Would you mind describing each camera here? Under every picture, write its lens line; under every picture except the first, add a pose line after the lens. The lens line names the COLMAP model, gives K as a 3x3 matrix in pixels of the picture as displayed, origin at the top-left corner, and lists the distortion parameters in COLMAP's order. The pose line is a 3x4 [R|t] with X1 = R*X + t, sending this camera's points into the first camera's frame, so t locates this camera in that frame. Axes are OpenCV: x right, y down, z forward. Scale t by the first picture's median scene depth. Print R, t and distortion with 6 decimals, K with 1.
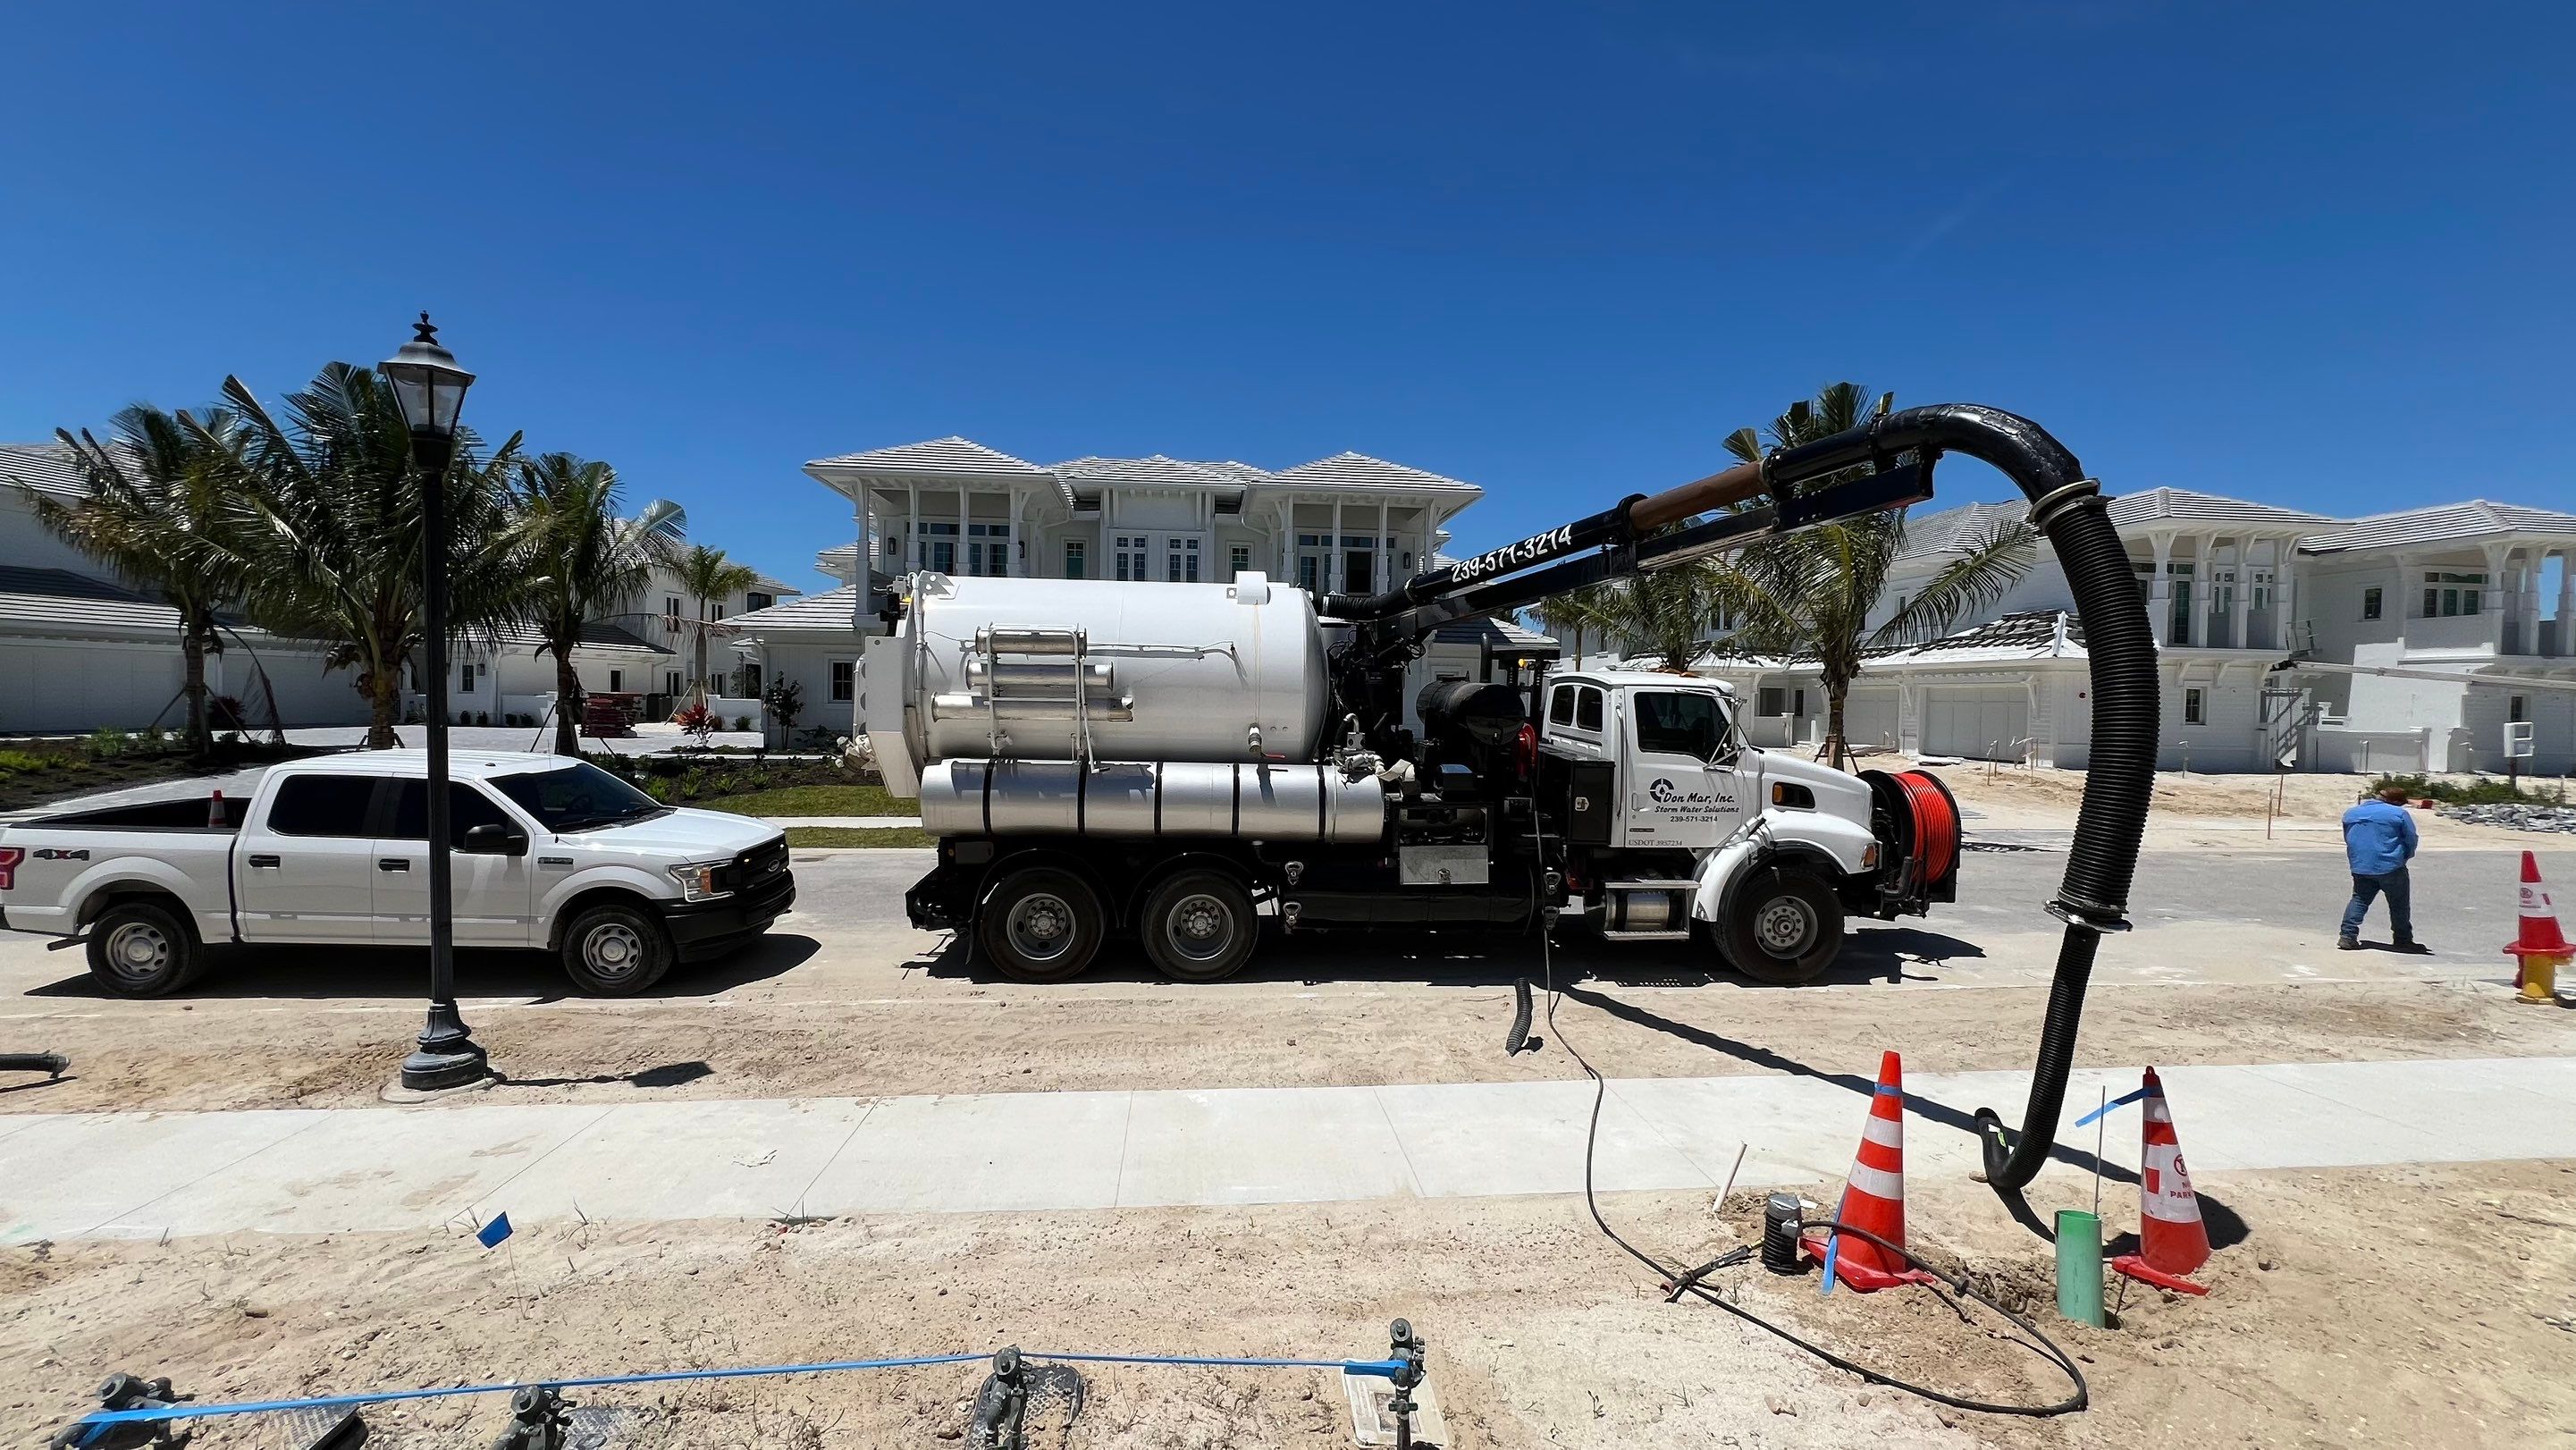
lens RADIAL K [[1029.5, 0, 1278.4], [0, 1029.5, 717.1], [0, 0, 1]] dist [-0.003280, 0.000749]
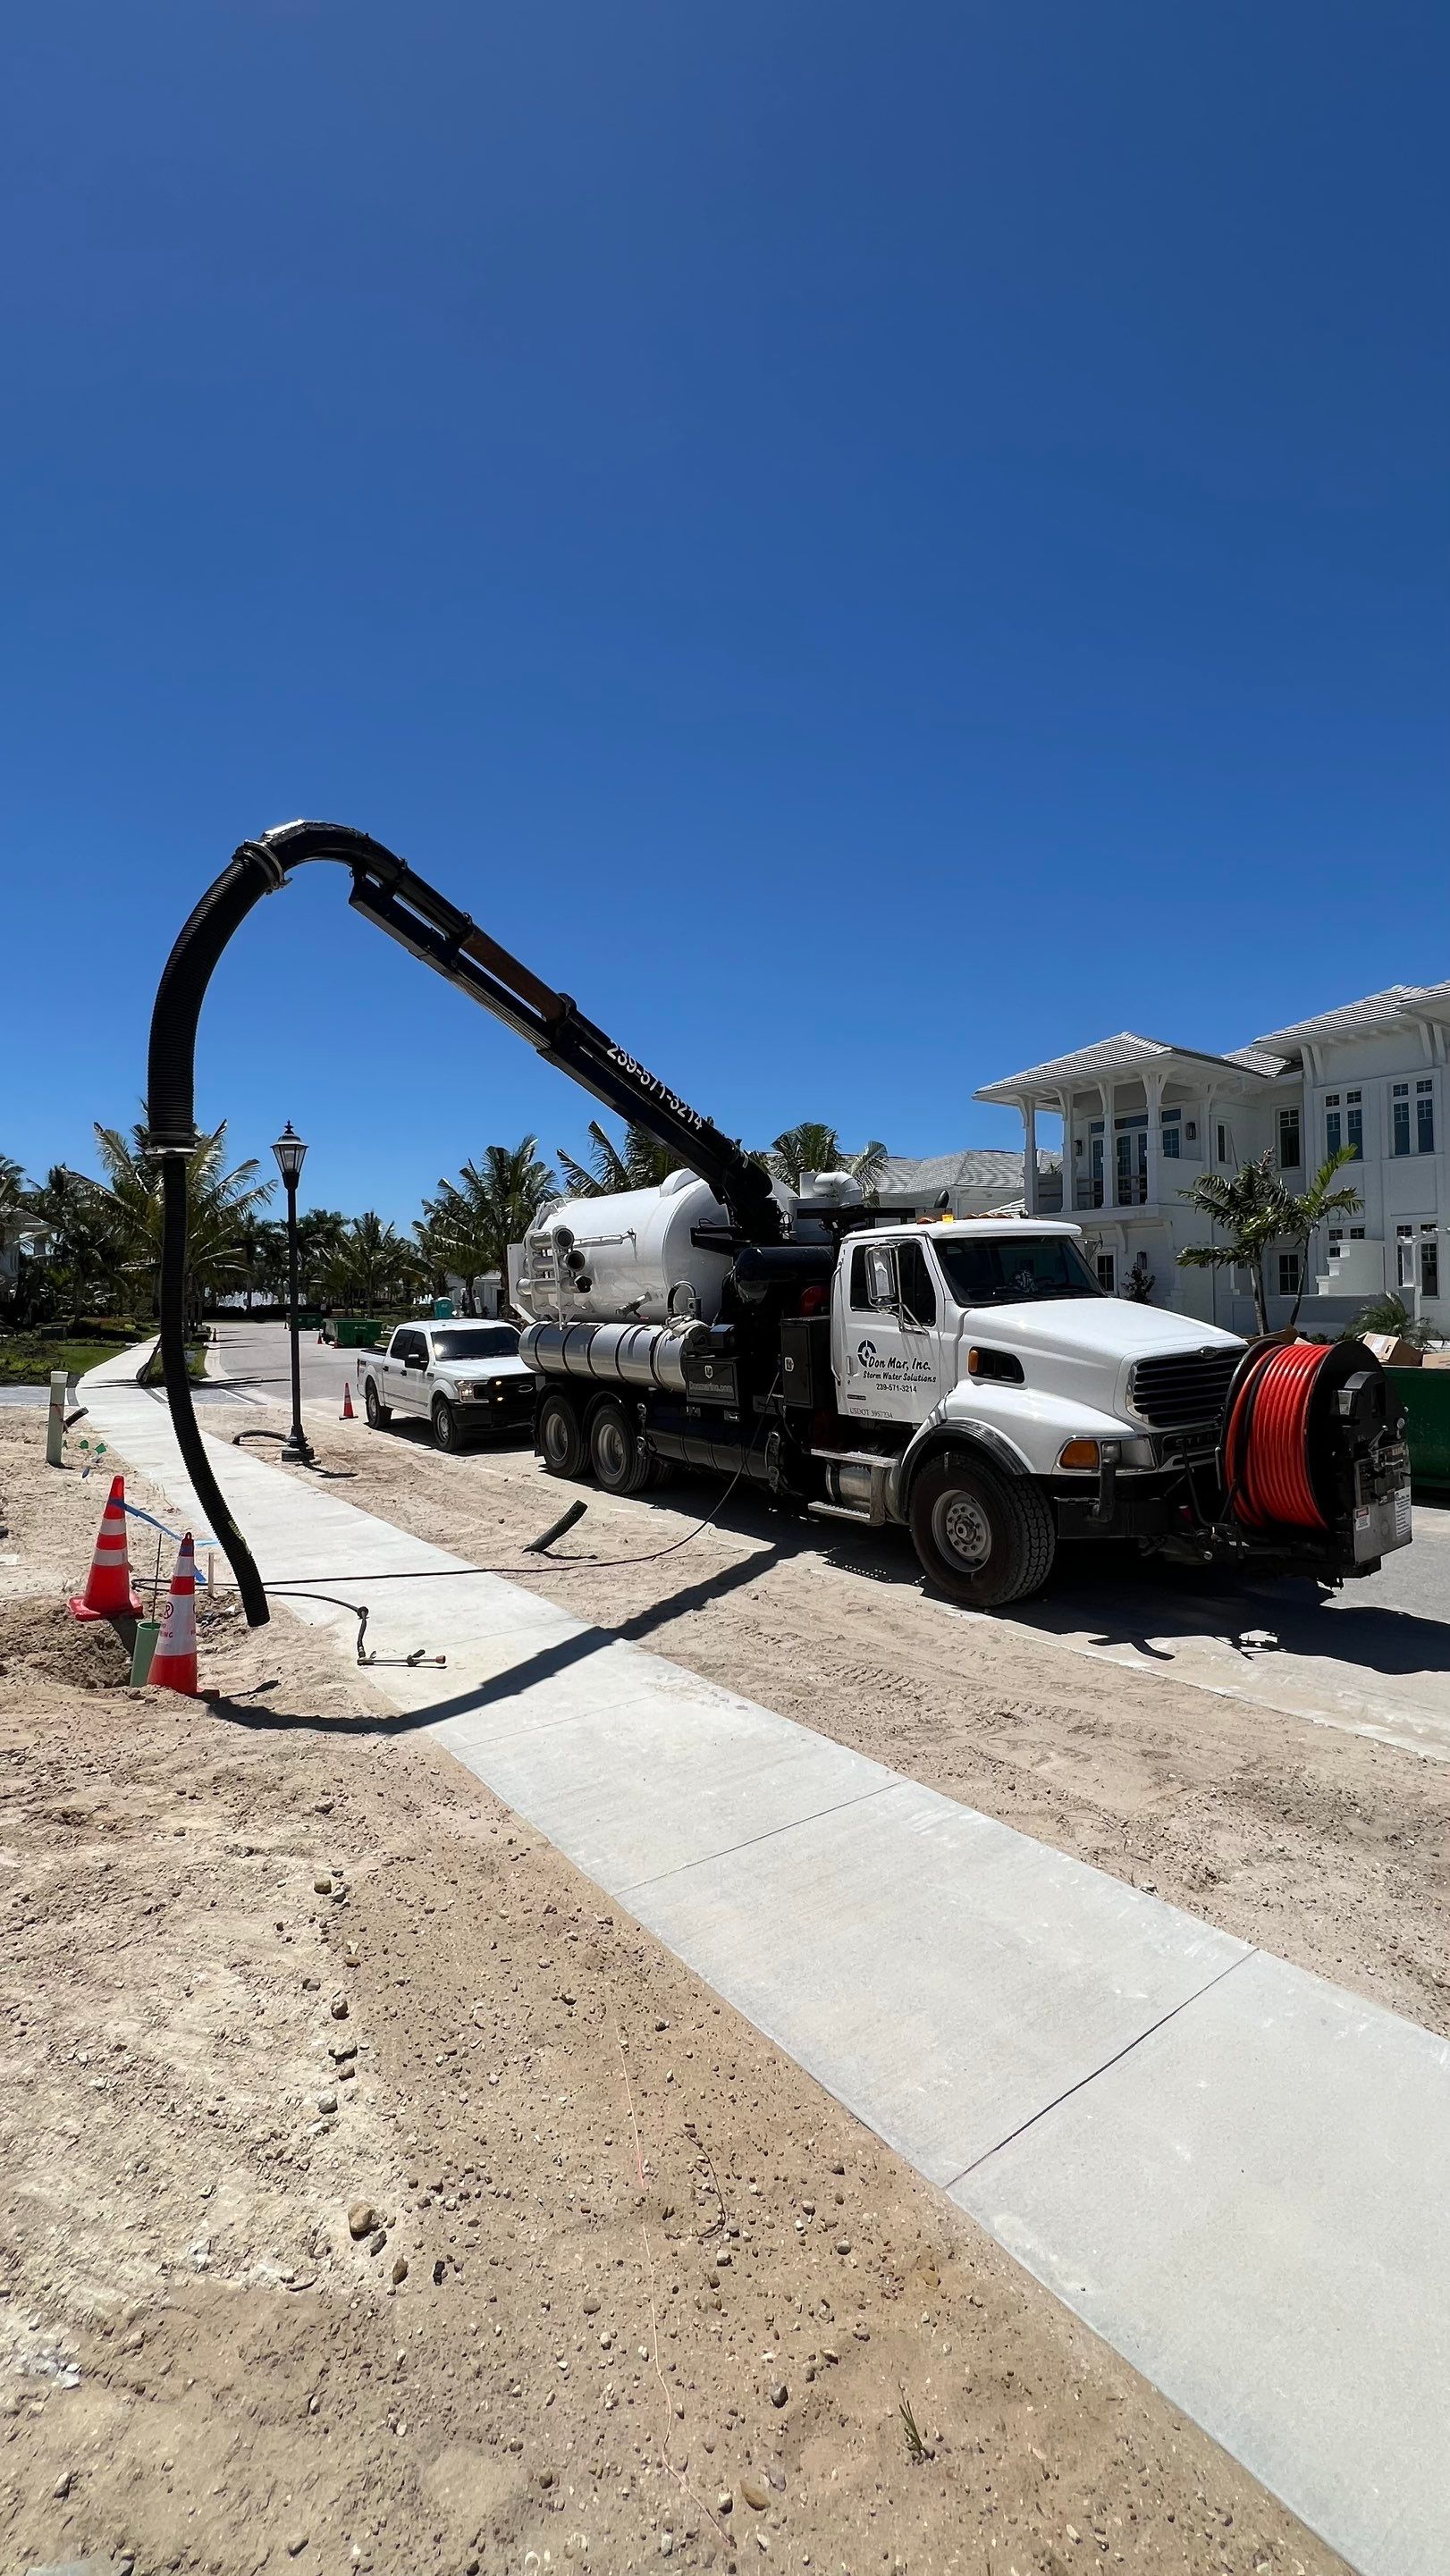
lens RADIAL K [[1029.5, 0, 726.0], [0, 1029.5, 1299.7], [0, 0, 1]] dist [-0.003280, 0.000749]
pose [[0.509873, -0.026193, -0.859851, 1.111018], [0.006632, 0.999626, -0.026518, 0.049924], [0.860224, 0.007818, 0.509856, 0.462620]]
